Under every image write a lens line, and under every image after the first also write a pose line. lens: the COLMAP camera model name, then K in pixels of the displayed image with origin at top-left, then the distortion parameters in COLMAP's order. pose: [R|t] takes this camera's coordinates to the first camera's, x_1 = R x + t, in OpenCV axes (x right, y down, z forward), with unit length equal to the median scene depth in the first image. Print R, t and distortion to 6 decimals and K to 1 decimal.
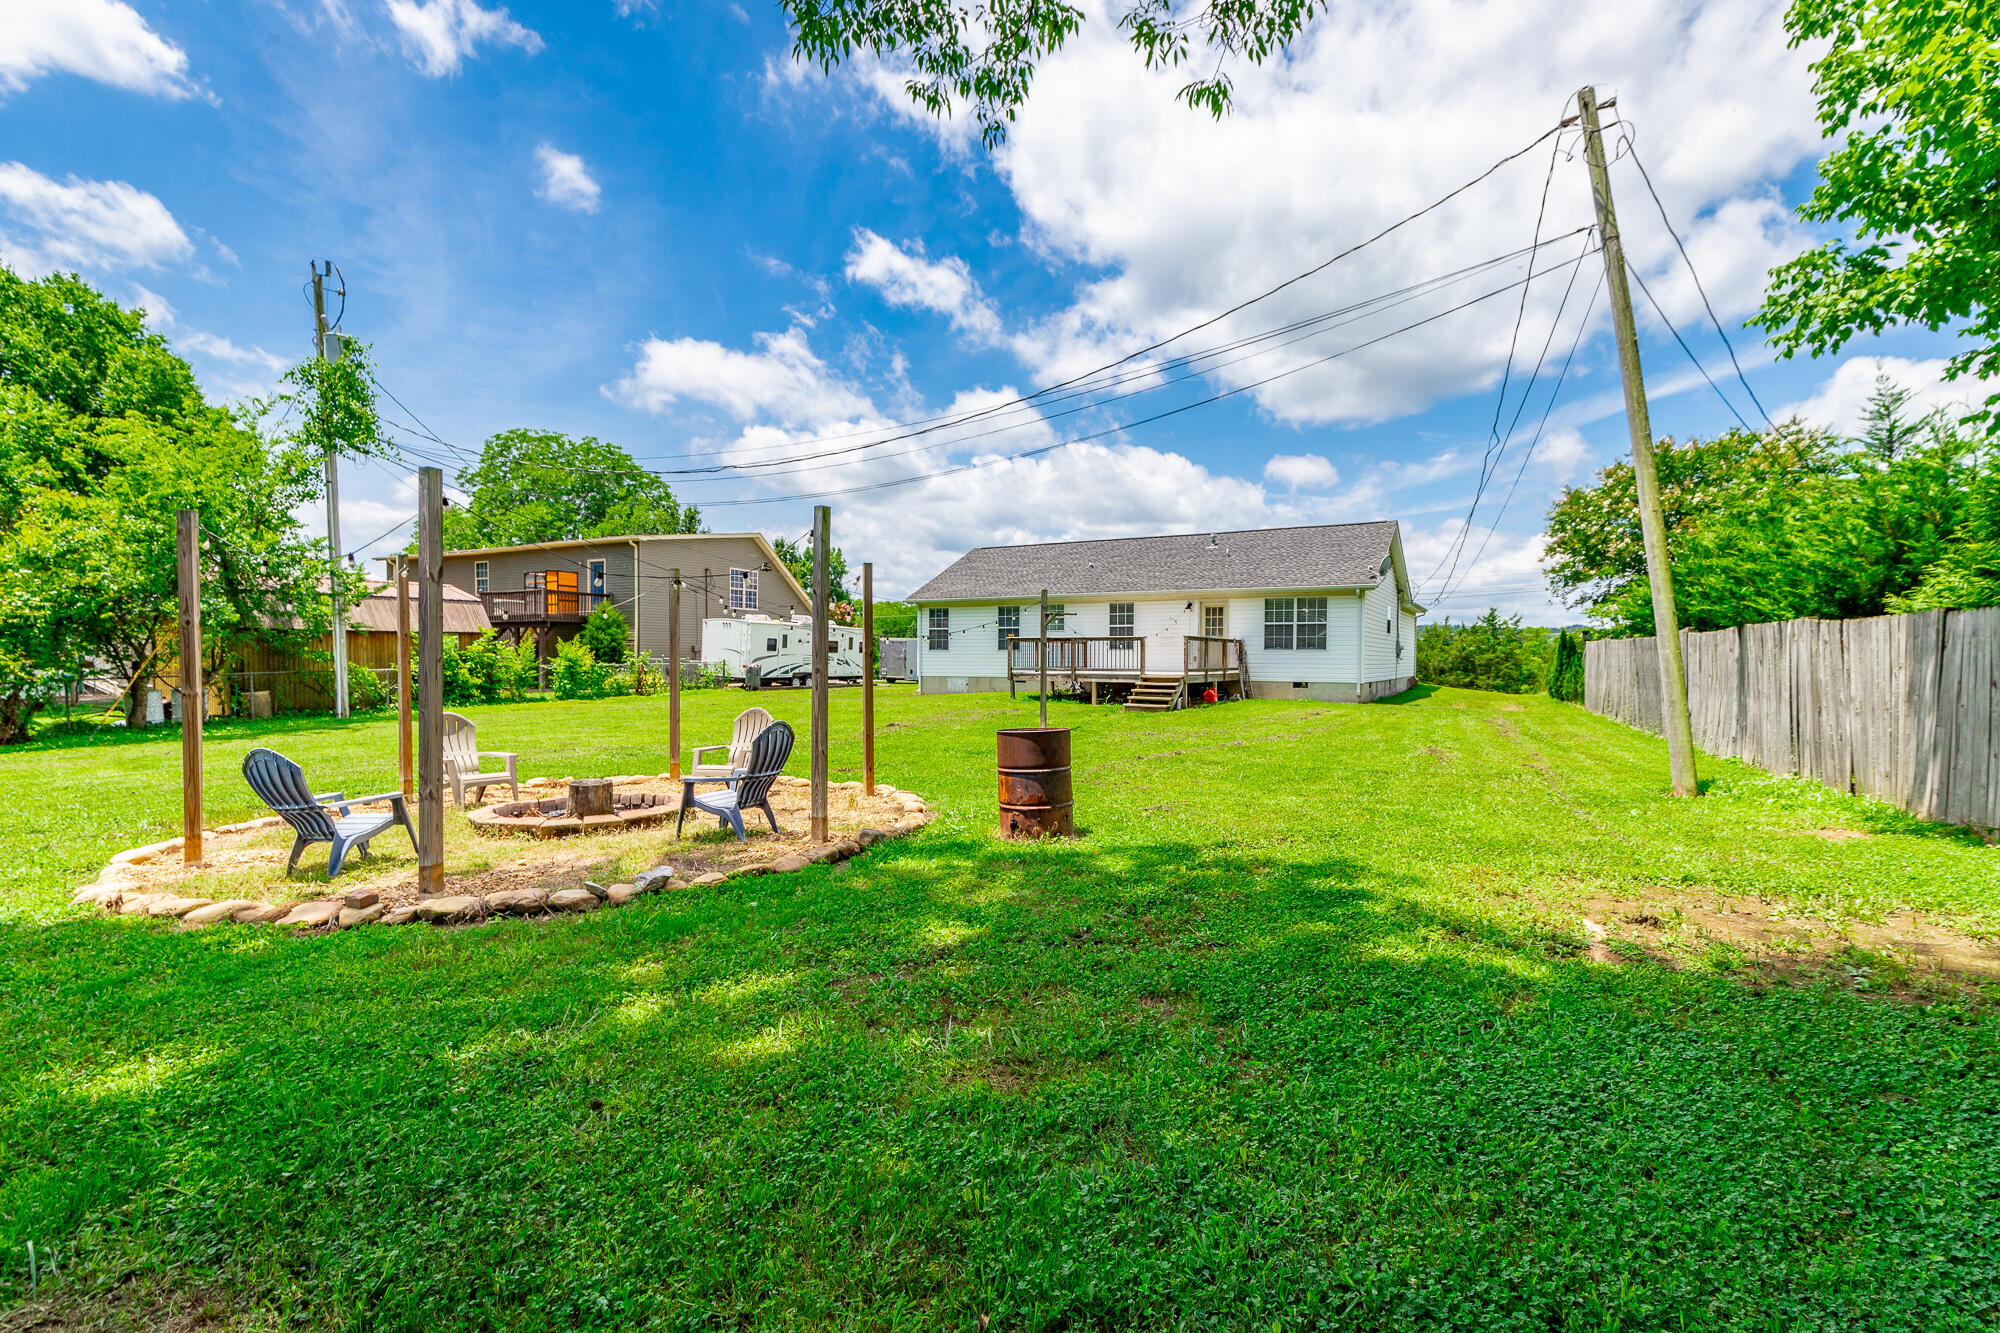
lens RADIAL K [[899.2, 0, 992.9], [0, 899.2, 668.5], [0, 0, 1]] dist [0.005480, 0.000227]
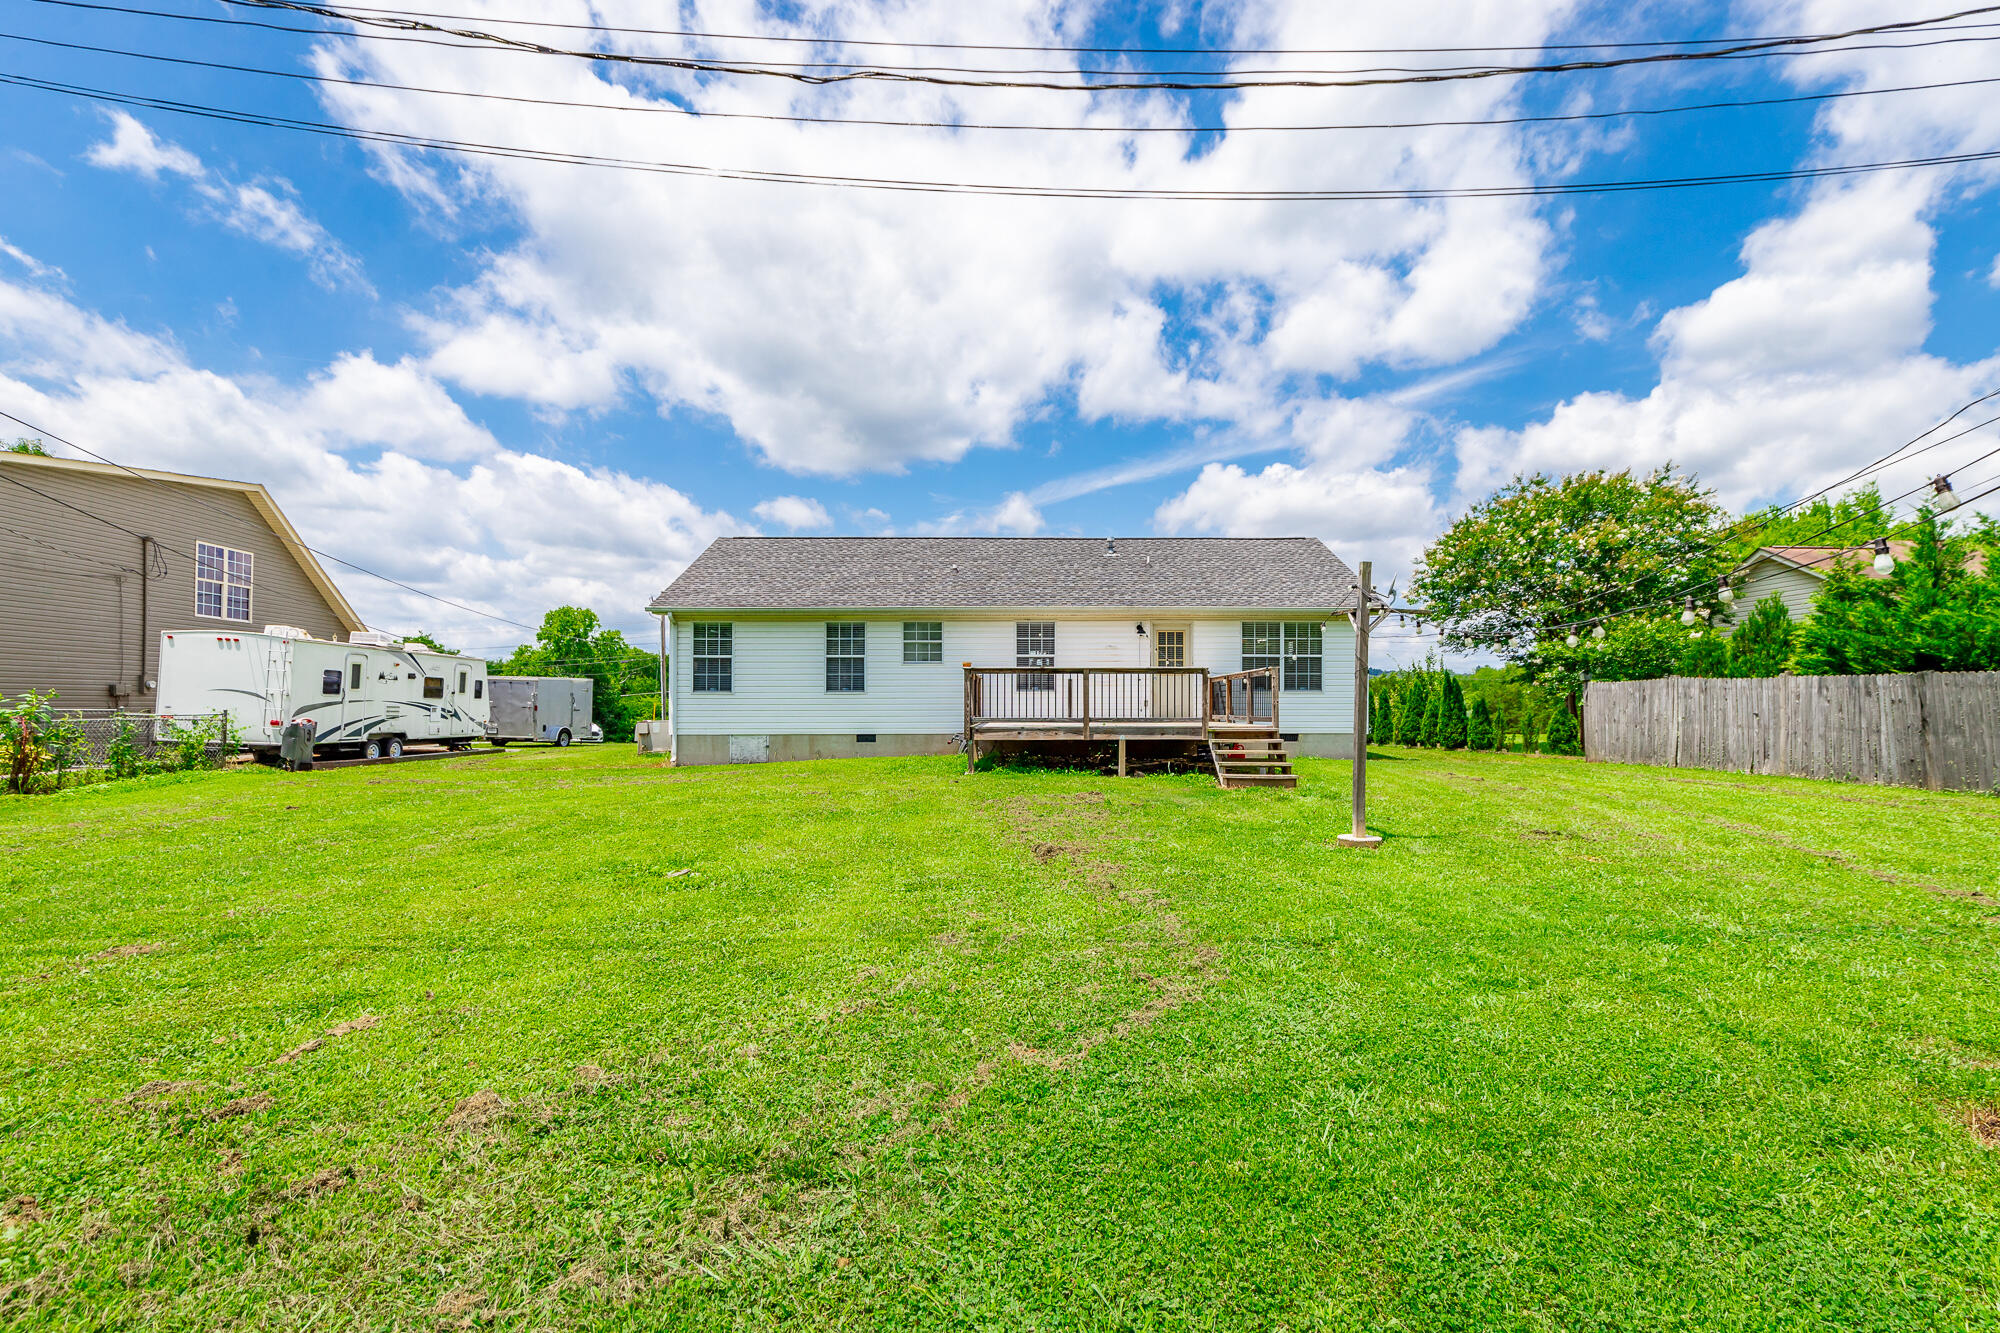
lens RADIAL K [[938.8, 0, 1024.9], [0, 938.8, 698.7], [0, 0, 1]] dist [0.001111, -0.000139]
pose [[0.856659, 0.000292, 0.515884, -0.257870], [0.011281, 0.999750, -0.019300, -0.001604], [-0.515761, 0.022353, 0.856441, 0.441221]]
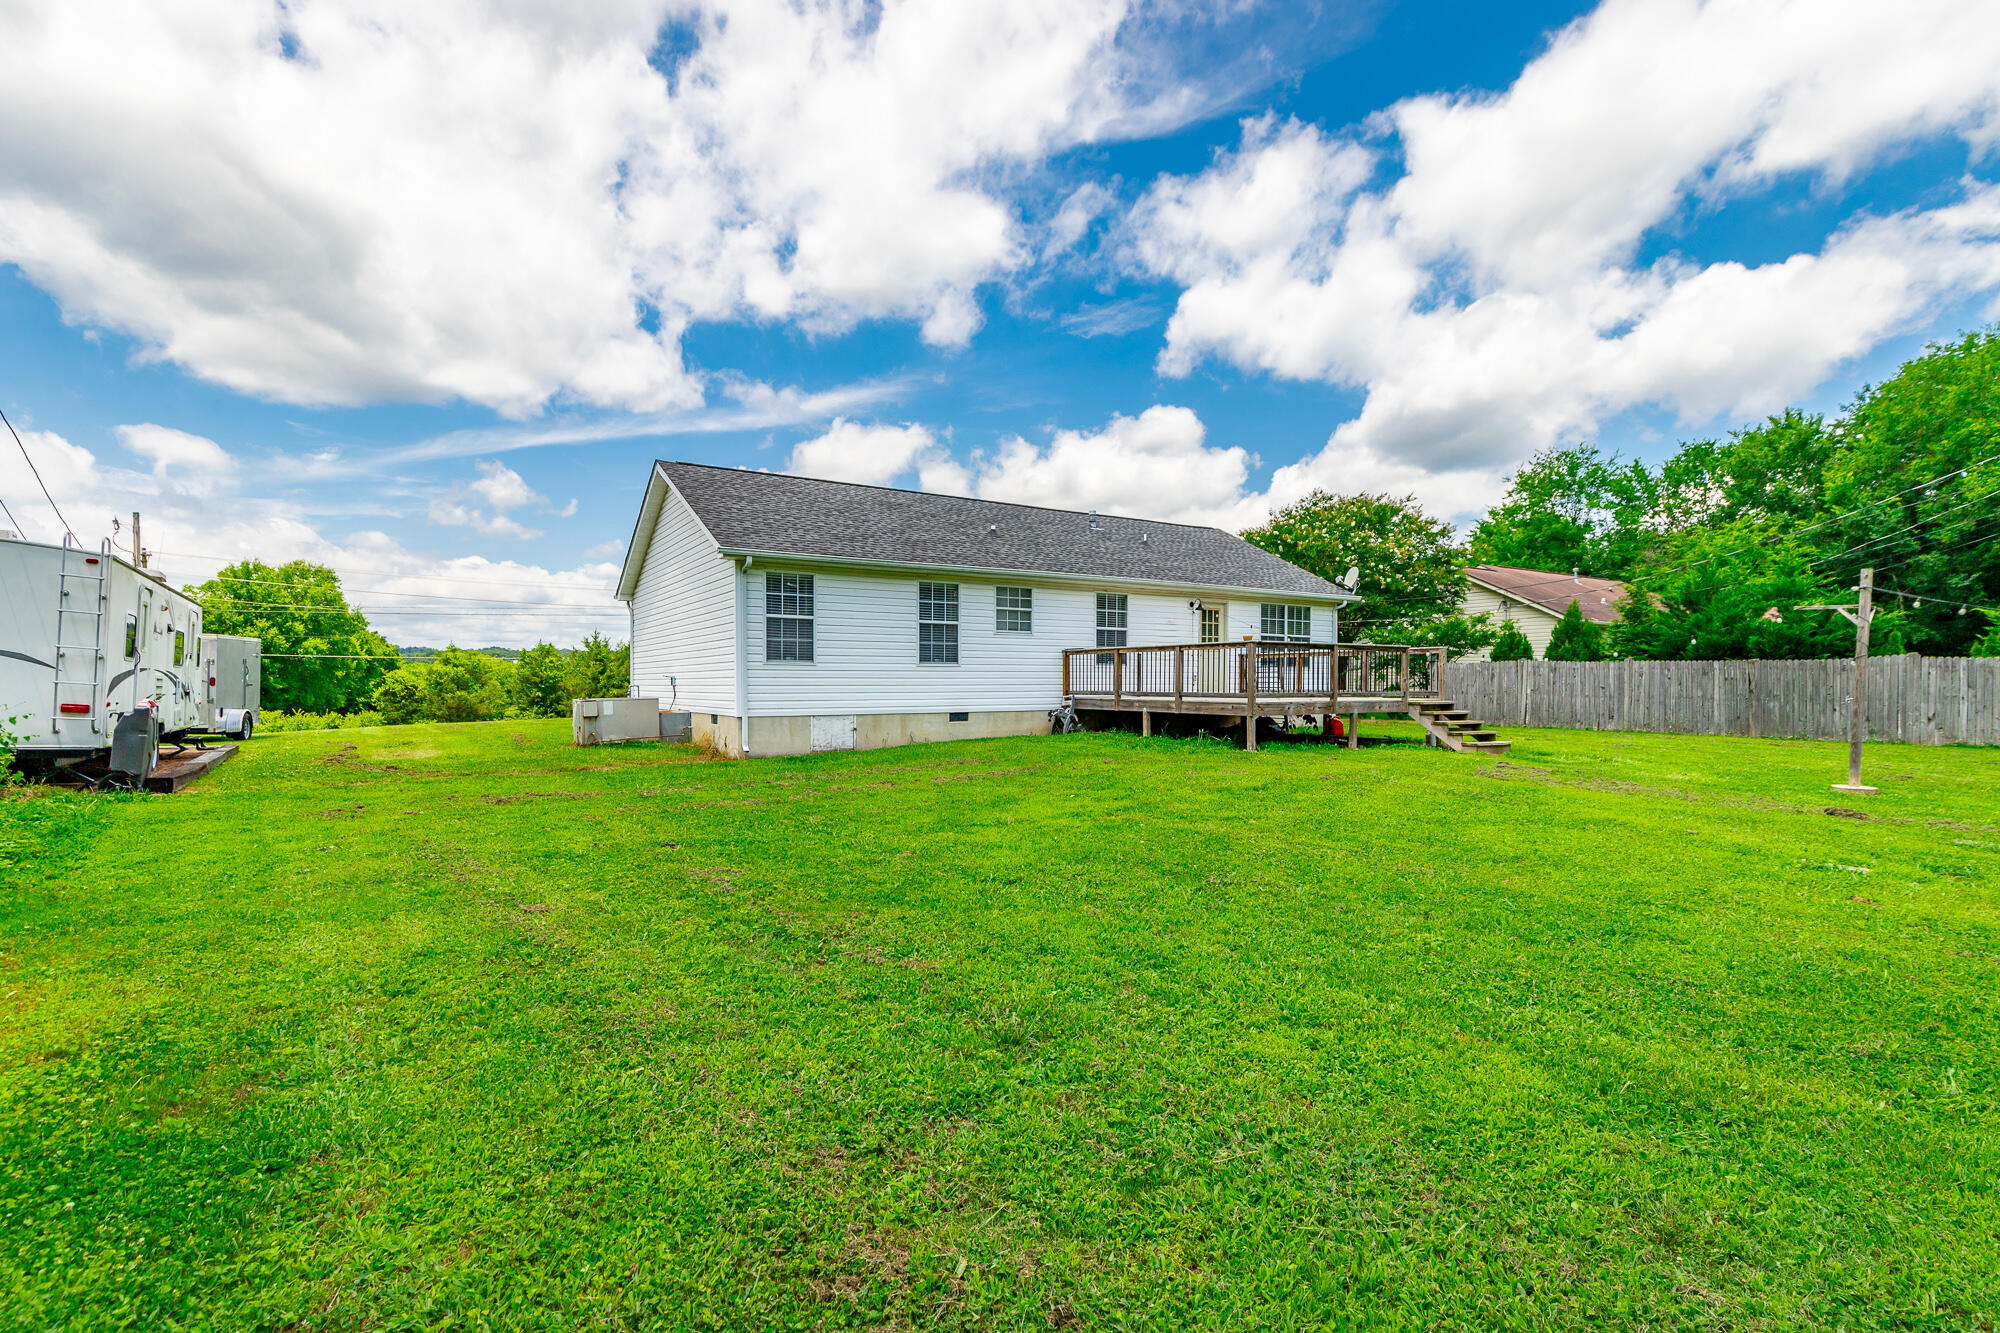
lens RADIAL K [[920.4, 0, 994.8], [0, 920.4, 670.9], [0, 0, 1]] dist [0.007193, 0.000283]
pose [[0.463775, 0.007206, 0.885924, -0.554087], [0.013827, 0.999786, -0.015371, -0.008009], [-0.885845, 0.019378, 0.463576, 0.851407]]
